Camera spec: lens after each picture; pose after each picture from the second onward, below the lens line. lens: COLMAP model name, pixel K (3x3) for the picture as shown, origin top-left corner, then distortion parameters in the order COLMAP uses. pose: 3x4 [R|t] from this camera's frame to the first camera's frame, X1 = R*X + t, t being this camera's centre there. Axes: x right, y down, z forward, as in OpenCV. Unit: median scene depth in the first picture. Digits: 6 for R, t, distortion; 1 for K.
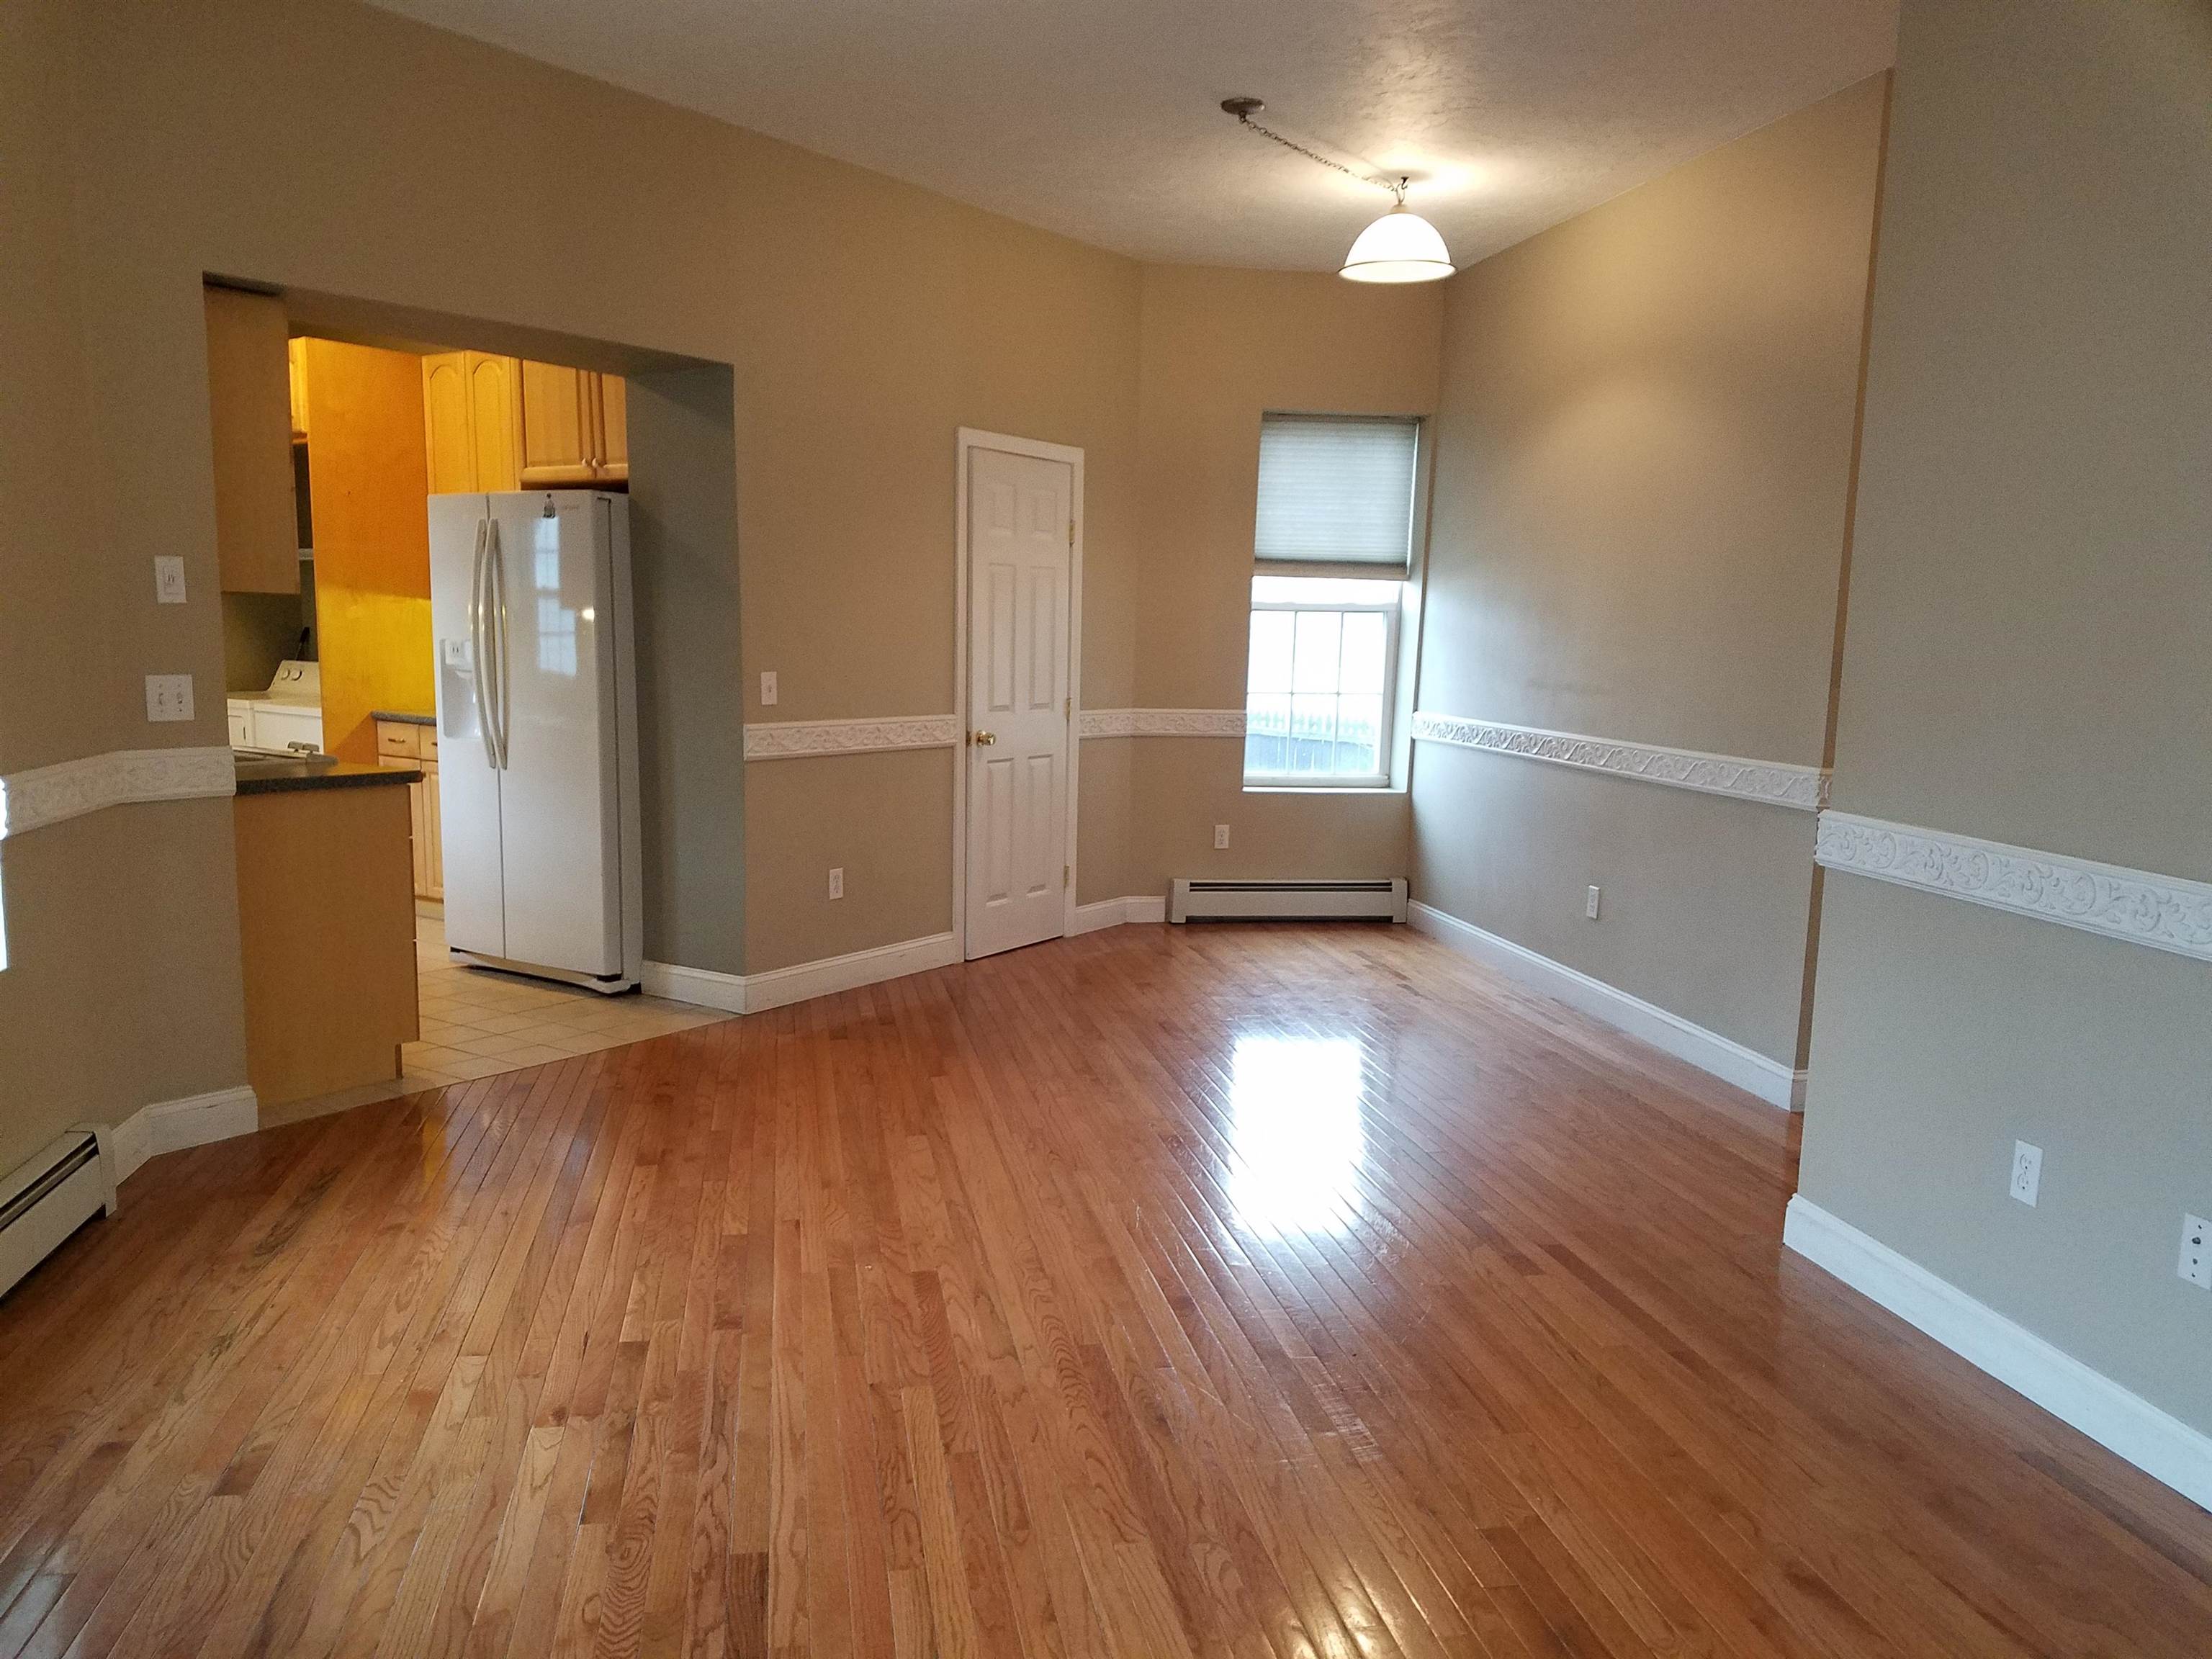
lens RADIAL K [[1717.8, 0, 1103.2], [0, 1717.8, 832.5], [0, 0, 1]] dist [0.068898, -0.019361]
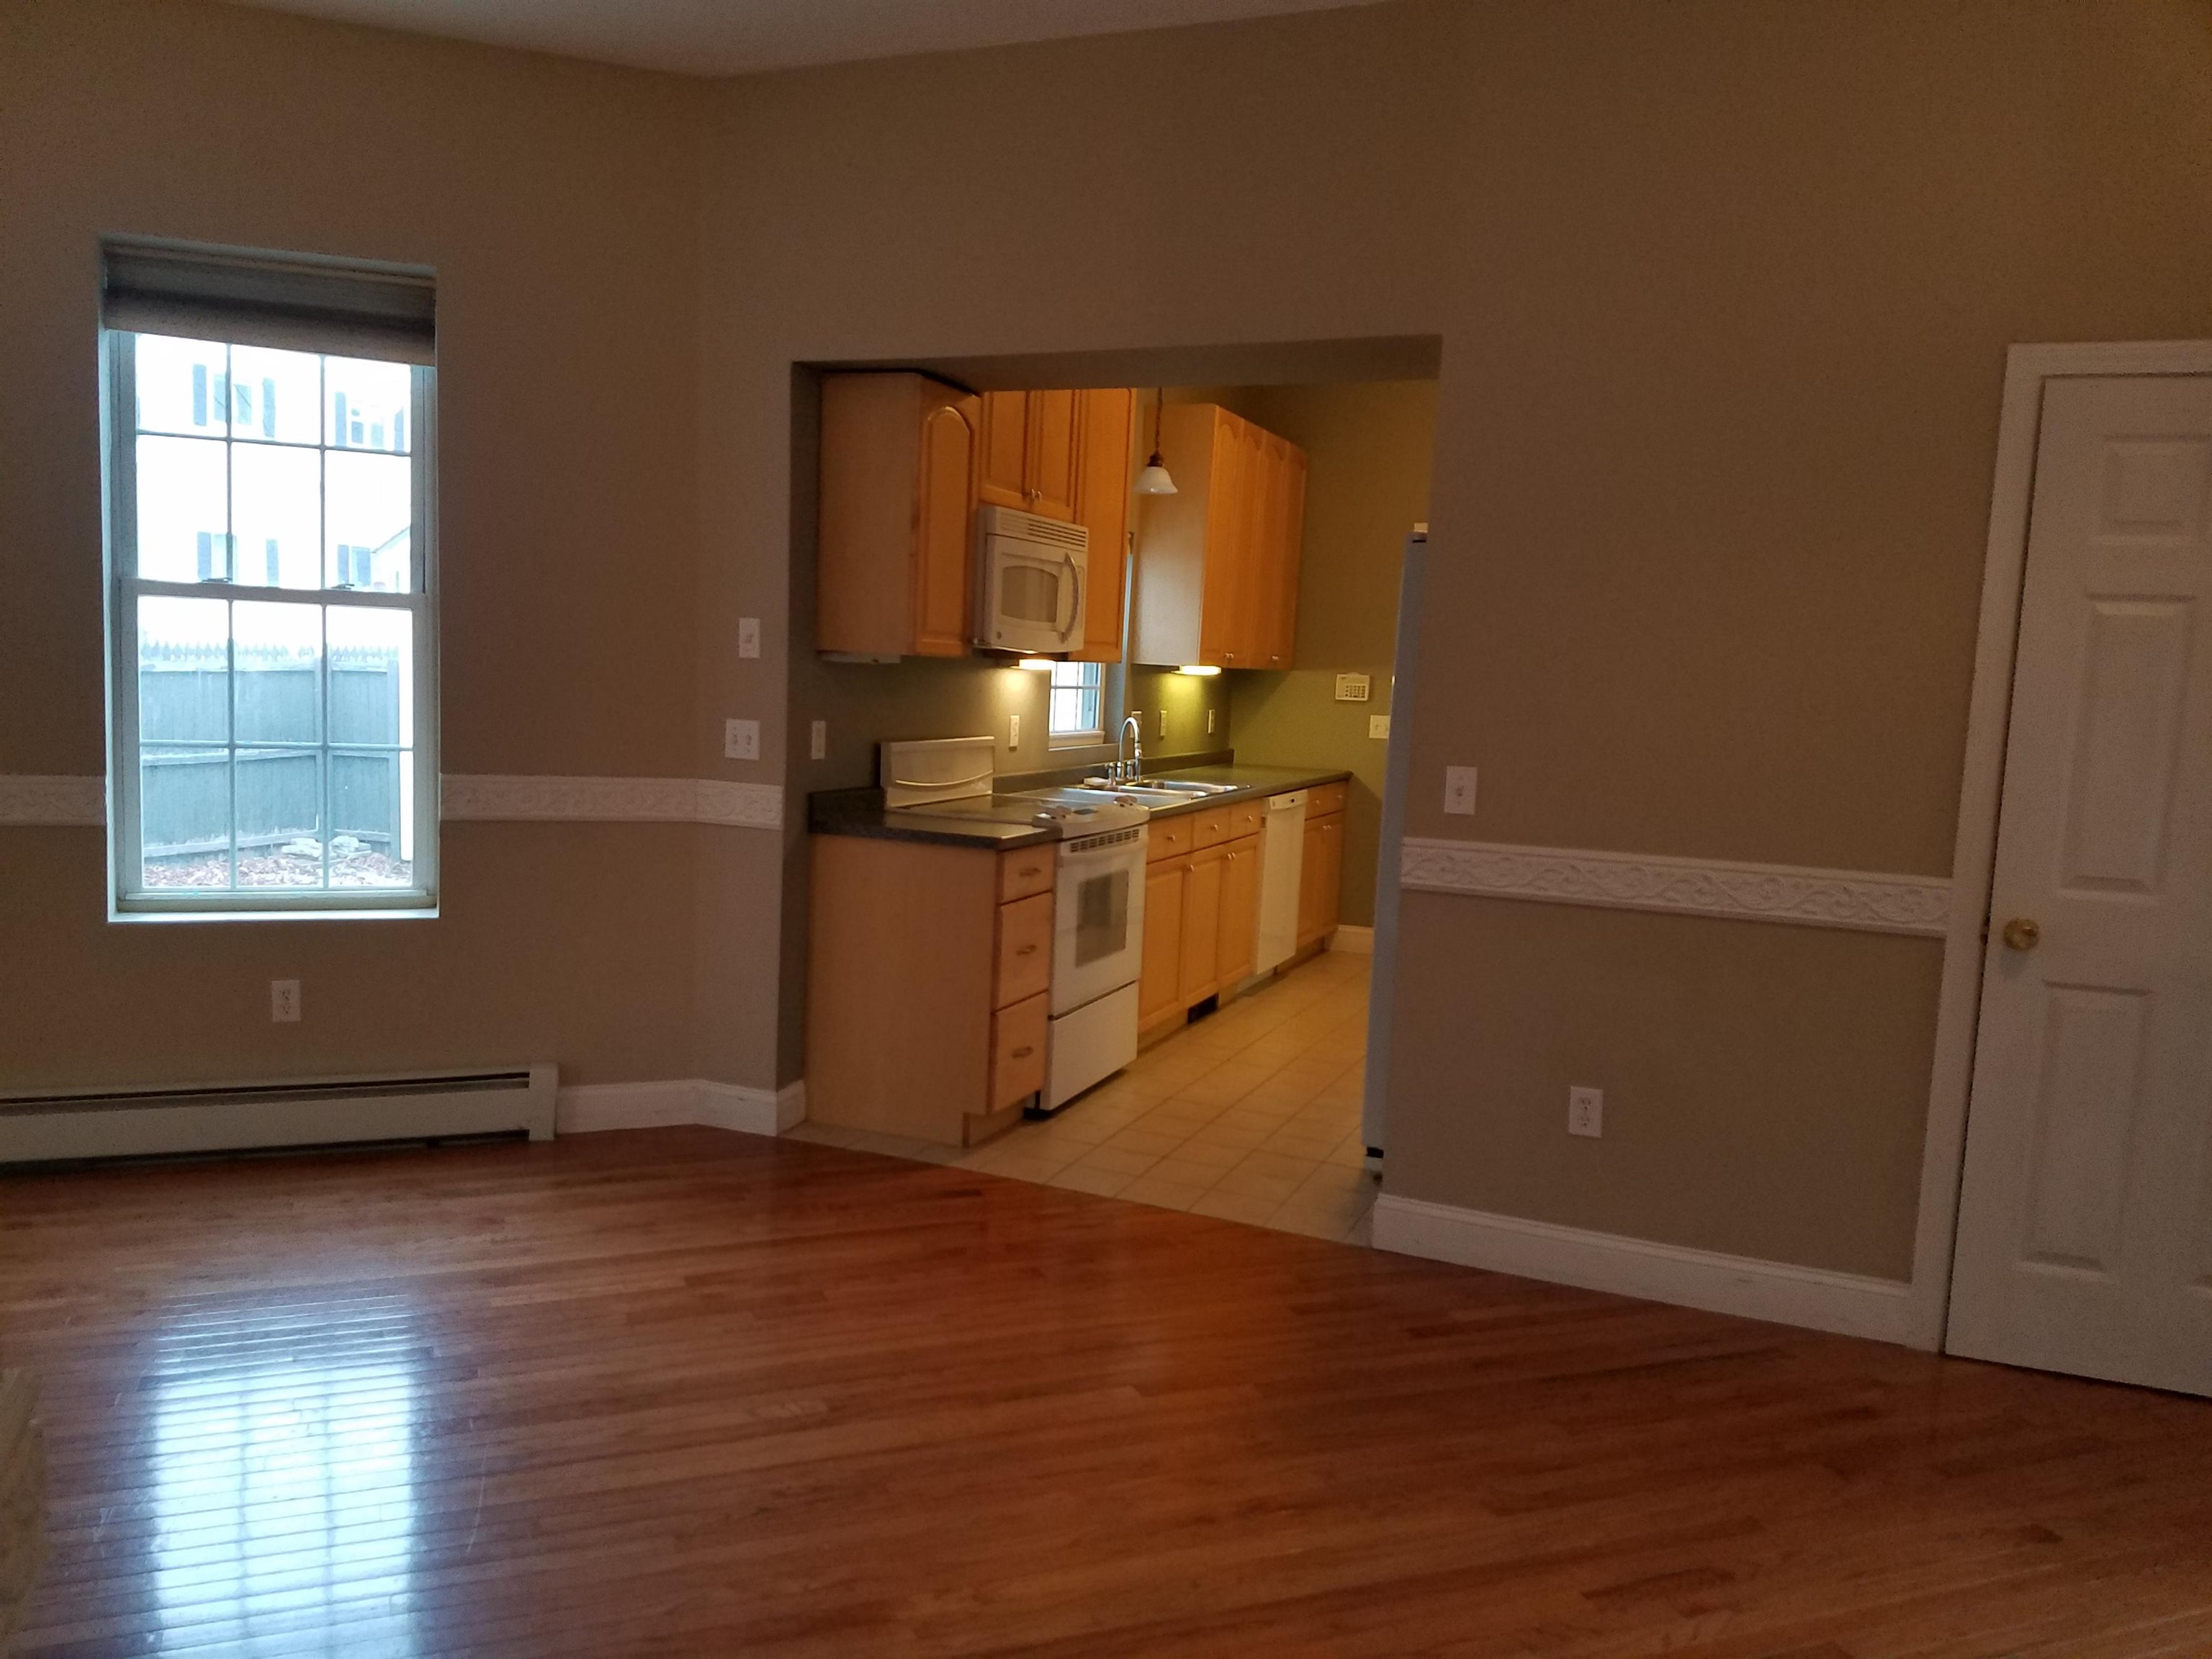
lens RADIAL K [[1717.8, 0, 1055.4], [0, 1717.8, 777.2], [0, 0, 1]] dist [0.068898, -0.019361]
pose [[0.167861, 0.061732, -0.983876, 0.744246], [-0.150156, 0.987993, 0.036372, -0.147220], [0.974308, 0.141629, 0.175115, 1.188043]]
